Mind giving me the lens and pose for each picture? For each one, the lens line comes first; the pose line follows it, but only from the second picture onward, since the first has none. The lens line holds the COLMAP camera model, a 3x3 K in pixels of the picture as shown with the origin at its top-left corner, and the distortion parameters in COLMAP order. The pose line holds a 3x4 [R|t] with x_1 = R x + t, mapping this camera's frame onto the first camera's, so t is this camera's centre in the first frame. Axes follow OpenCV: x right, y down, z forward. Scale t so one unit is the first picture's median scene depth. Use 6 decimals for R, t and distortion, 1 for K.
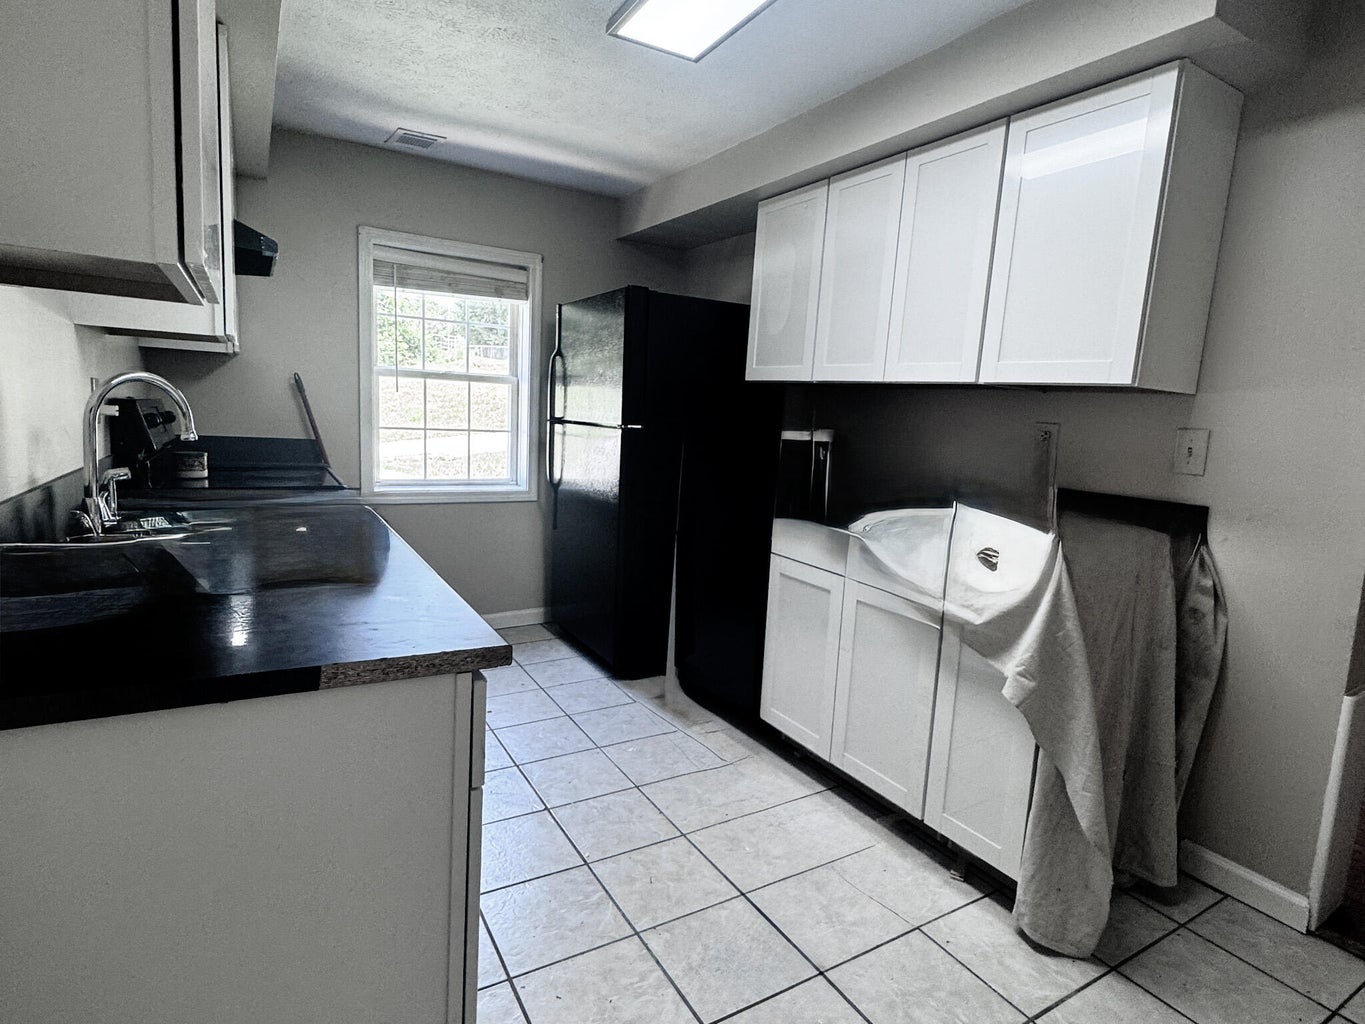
lens RADIAL K [[736.1, 0, 685.2], [0, 736.1, 518.7], [0, 0, 1]] dist [-0.002235, 0.000160]
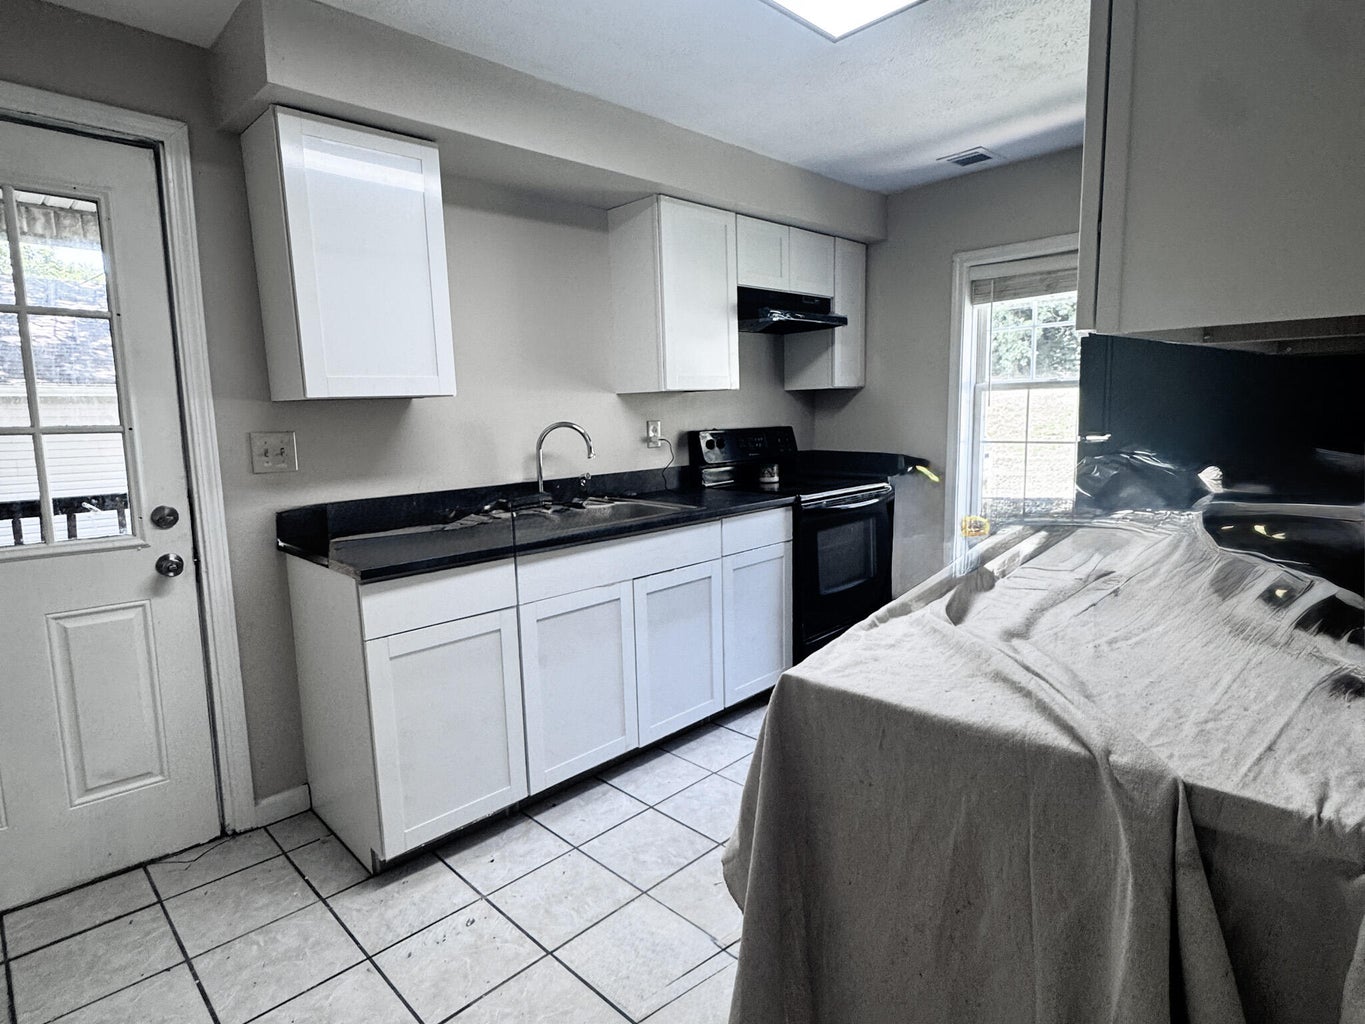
lens RADIAL K [[736.1, 0, 683.6], [0, 736.1, 503.8], [0, 0, 1]] dist [-0.002235, 0.000160]
pose [[0.251841, 0.067776, -0.965392, 0.541621], [-0.096098, 0.994366, 0.044741, -0.050448], [0.962986, 0.081505, 0.256935, 0.398970]]
